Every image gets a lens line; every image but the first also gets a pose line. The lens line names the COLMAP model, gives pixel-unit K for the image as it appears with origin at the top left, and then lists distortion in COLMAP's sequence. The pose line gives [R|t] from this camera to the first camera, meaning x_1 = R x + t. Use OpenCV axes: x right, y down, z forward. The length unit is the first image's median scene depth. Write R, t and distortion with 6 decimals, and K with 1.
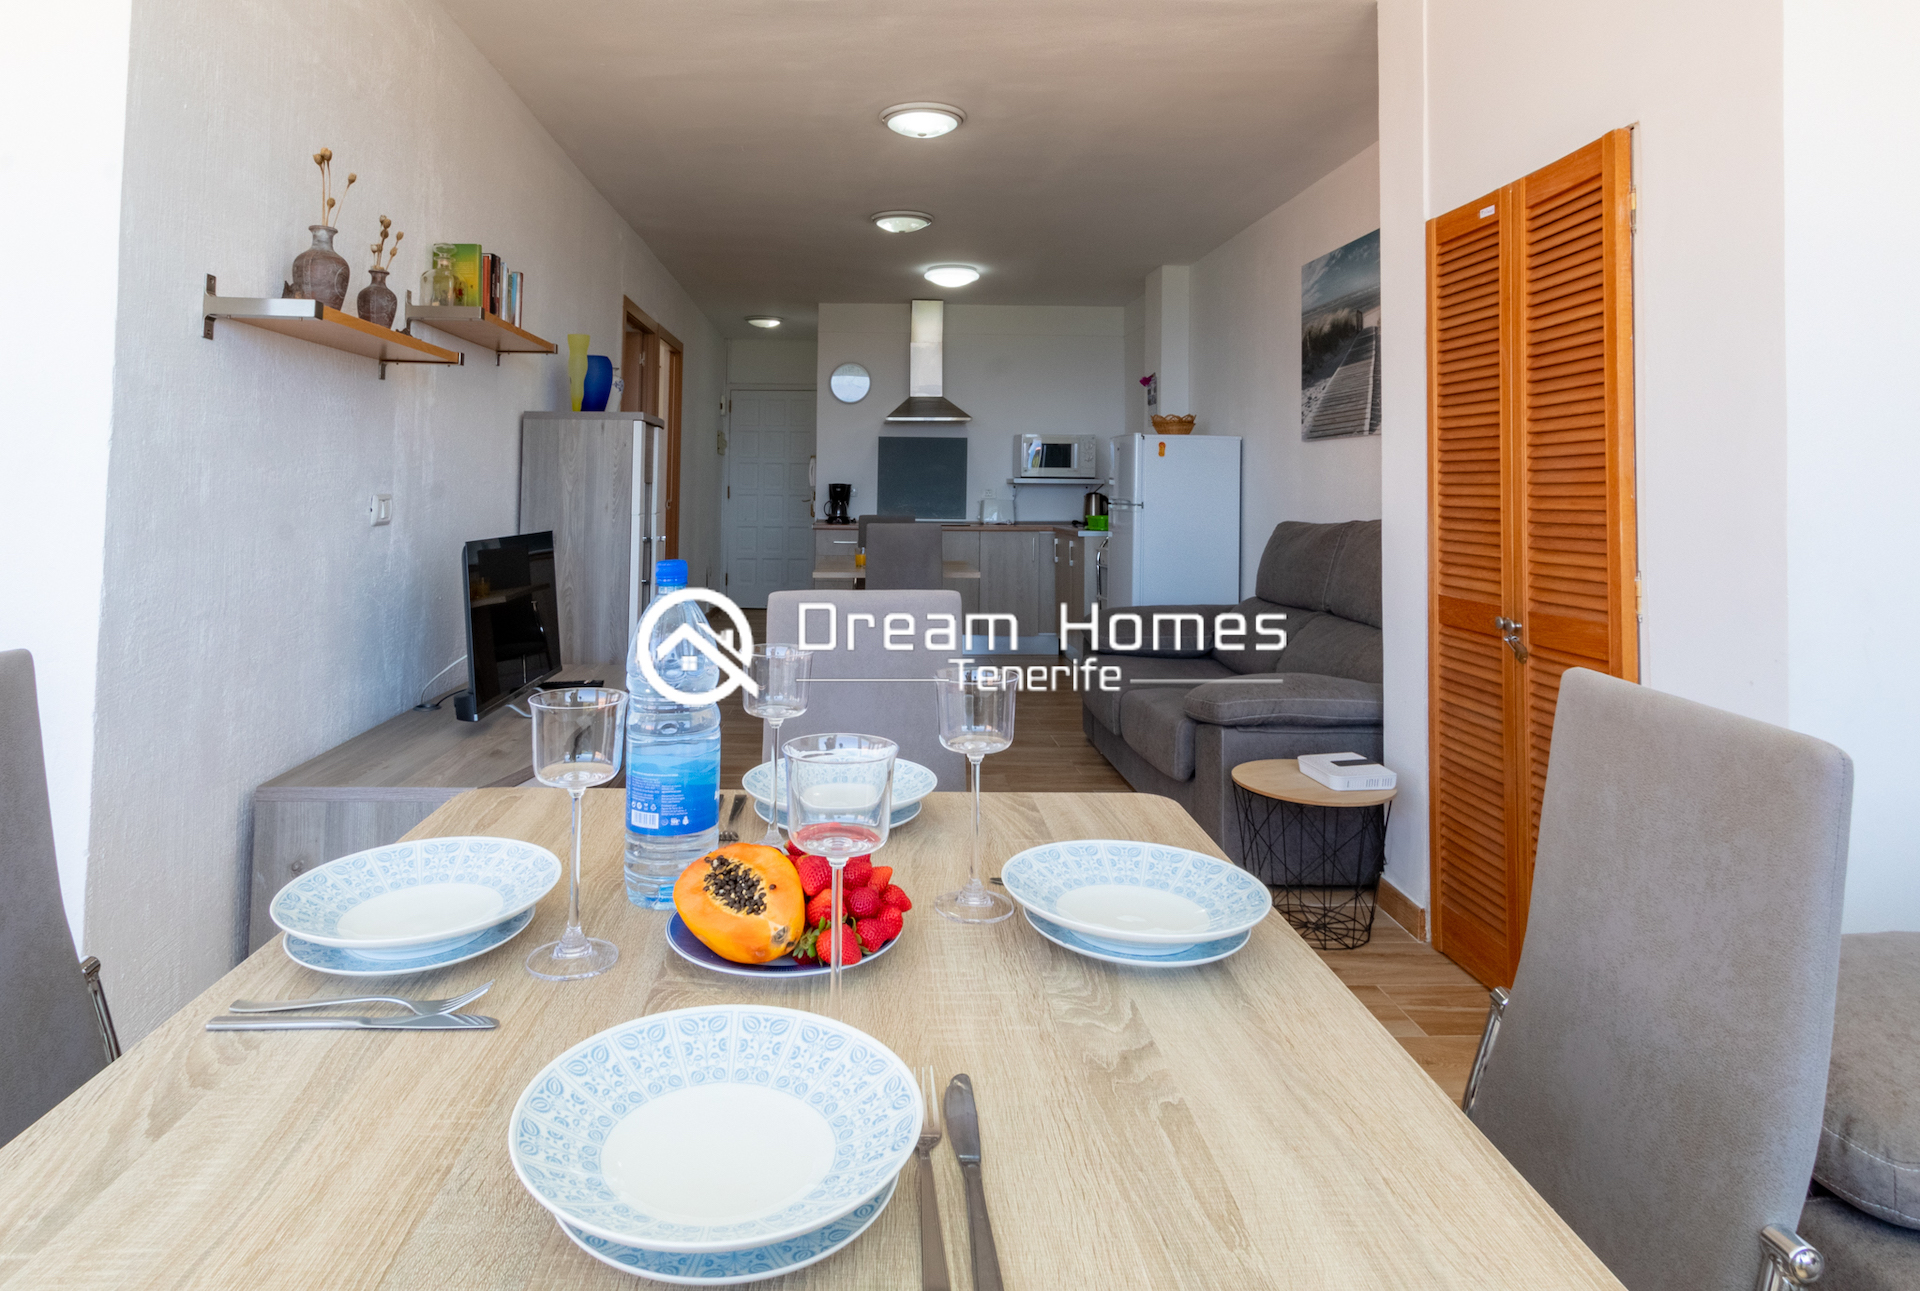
lens RADIAL K [[1106.1, 0, 892.8], [0, 1106.1, 459.2], [0, 0, 1]] dist [-0.000120, -0.000095]
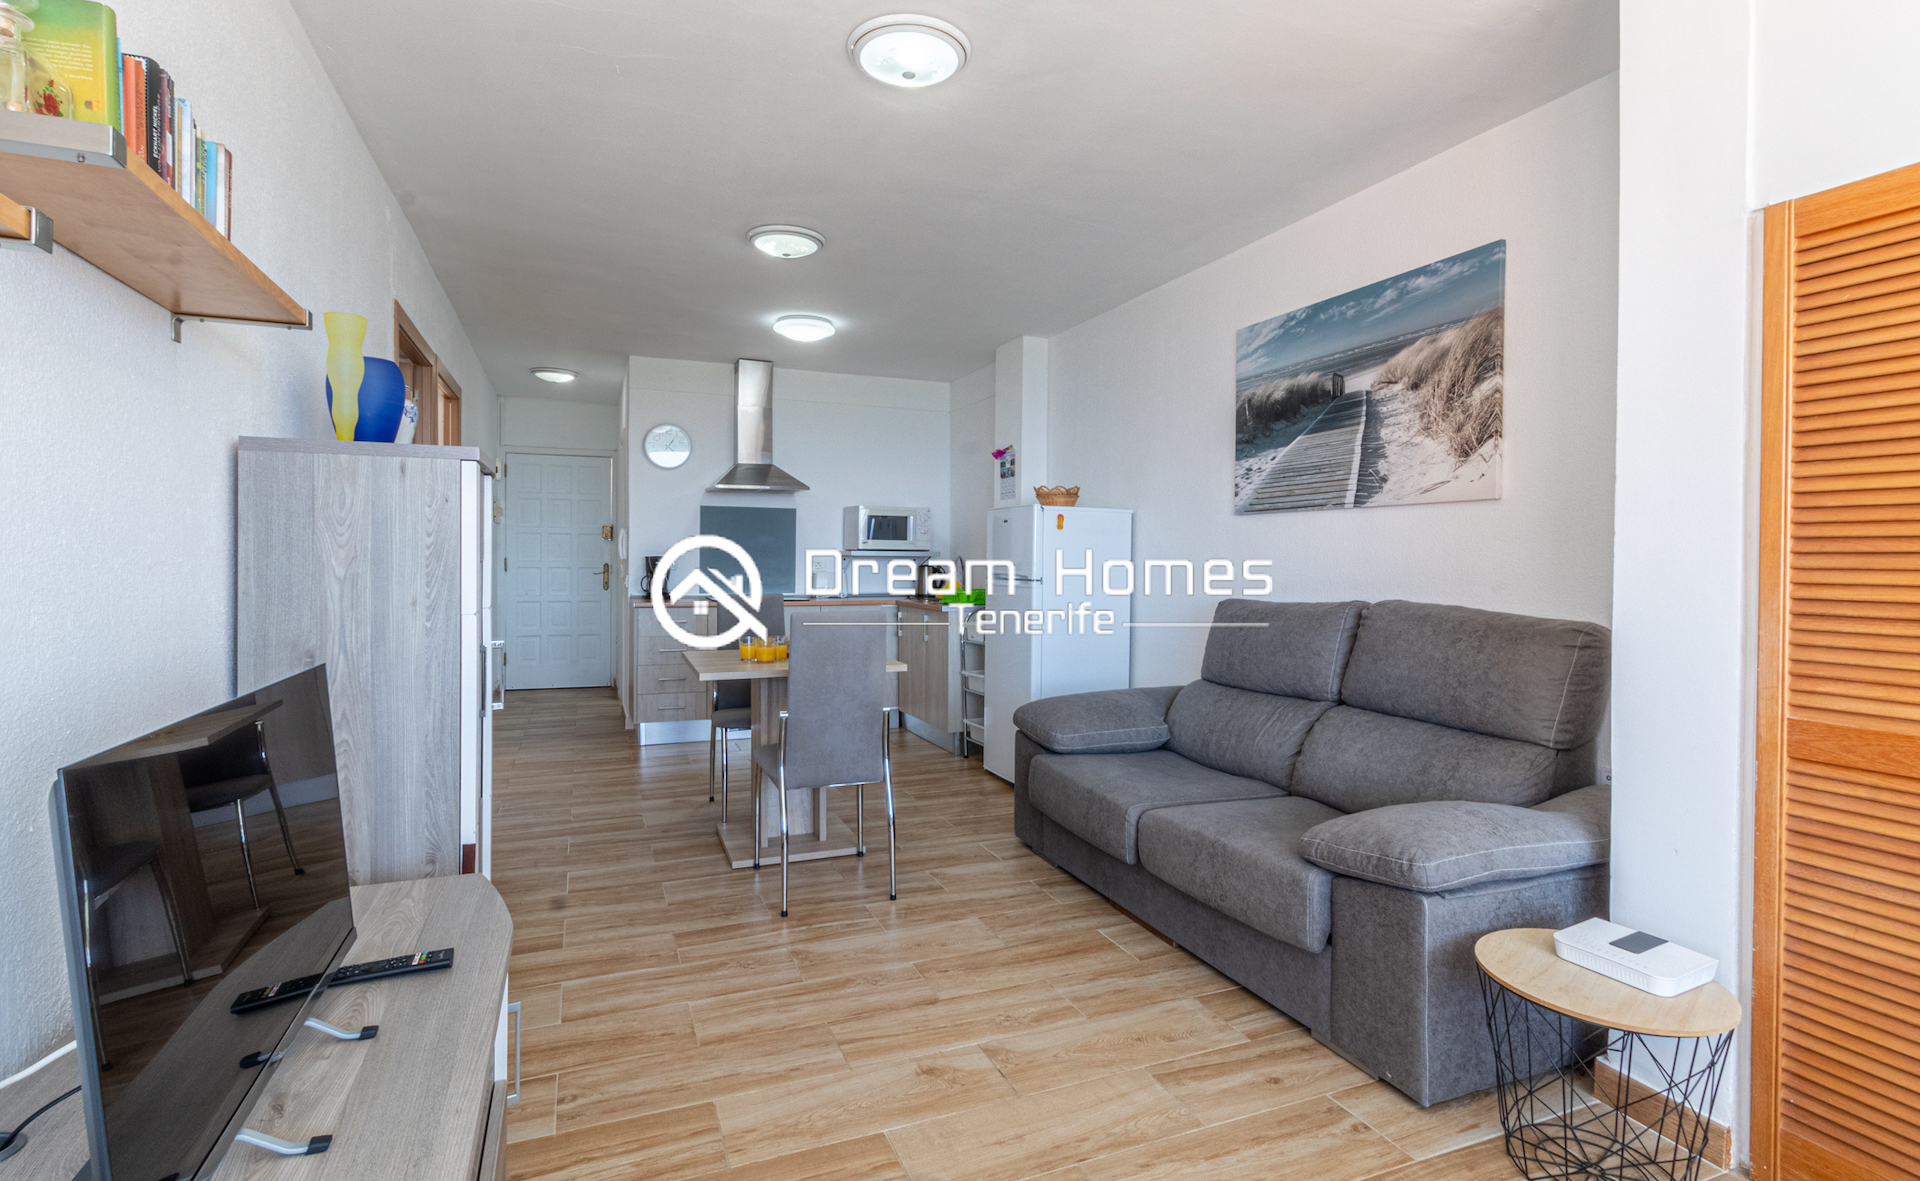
lens RADIAL K [[882.4, 0, 960.4], [0, 882.4, 578.7], [0, 0, 1]] dist [0.000695, -0.000786]
pose [[0.931021, -0.010296, 0.364820, -0.114983], [-0.008667, 0.998696, 0.050303, 0.002528], [-0.364862, -0.049995, 0.929718, 0.327647]]
